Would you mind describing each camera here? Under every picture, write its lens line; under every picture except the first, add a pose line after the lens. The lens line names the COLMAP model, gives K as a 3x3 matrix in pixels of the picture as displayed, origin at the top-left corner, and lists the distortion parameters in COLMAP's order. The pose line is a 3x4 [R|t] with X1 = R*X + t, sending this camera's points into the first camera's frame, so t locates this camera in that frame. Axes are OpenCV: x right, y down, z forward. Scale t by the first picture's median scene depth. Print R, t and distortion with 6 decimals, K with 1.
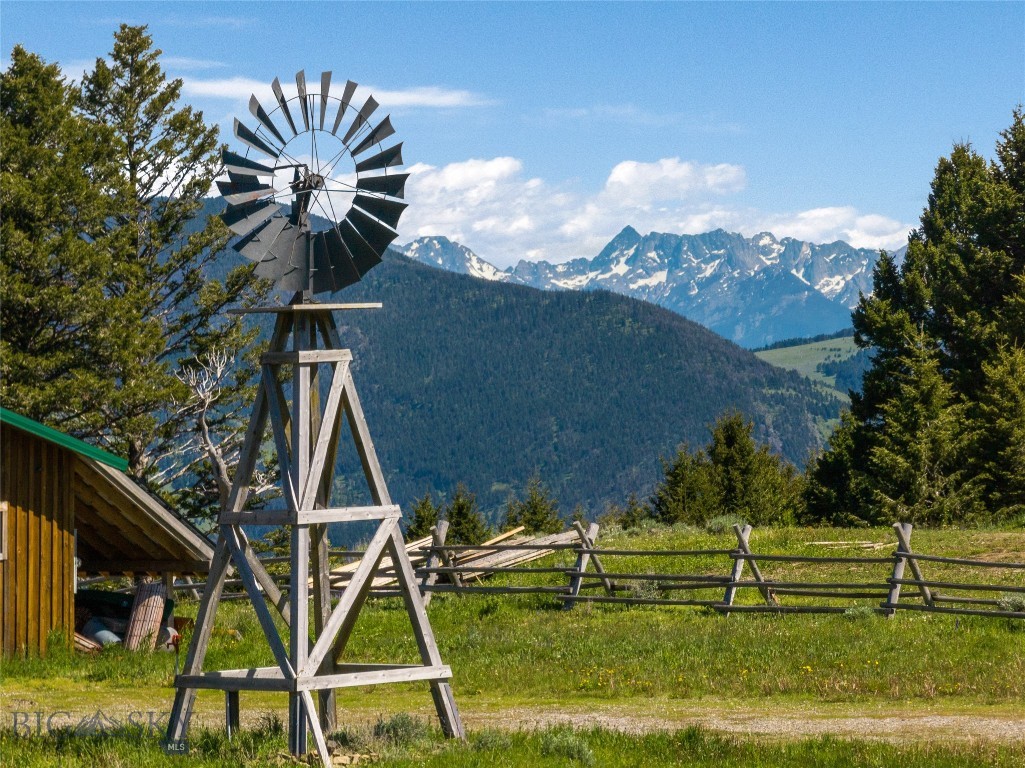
lens RADIAL K [[4796.7, 0, 512.5], [0, 4796.7, 384.3], [0, 0, 1]] dist [-0.088662, 0.000000]
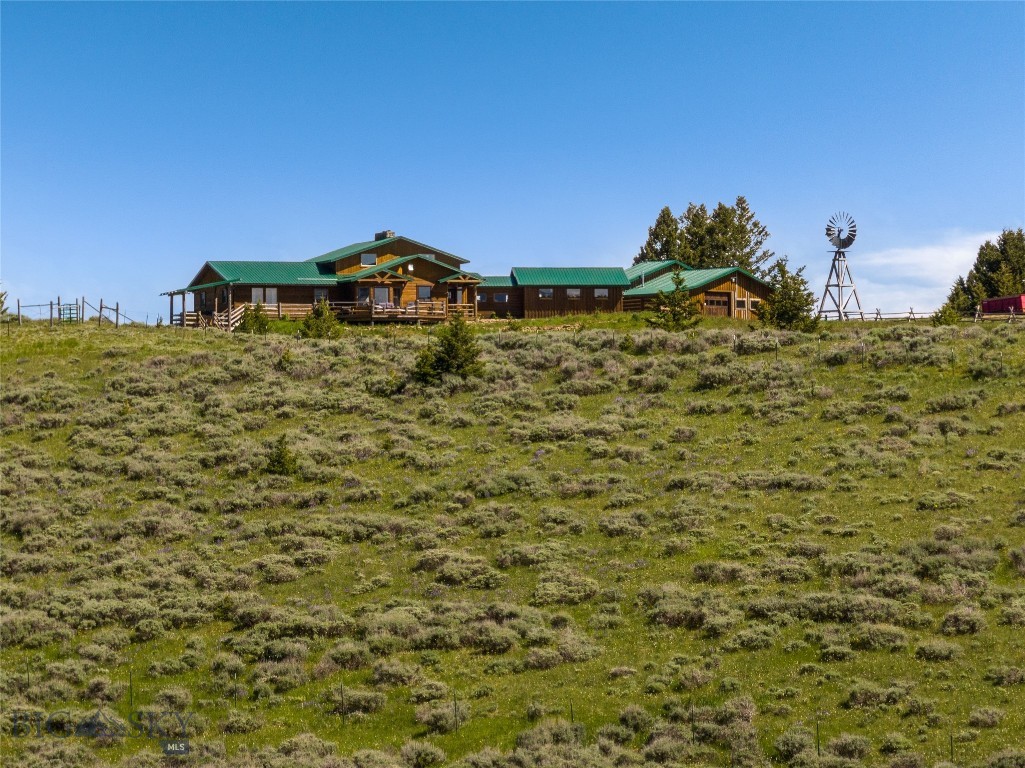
lens RADIAL K [[4796.7, 0, 512.5], [0, 4796.7, 384.0], [0, 0, 1]] dist [-0.088662, 0.000000]
pose [[0.999012, 0.026222, -0.035894, -0.117508], [-0.027206, 0.999260, -0.027205, 0.165030], [0.035154, 0.028155, 0.998985, -2.547183]]
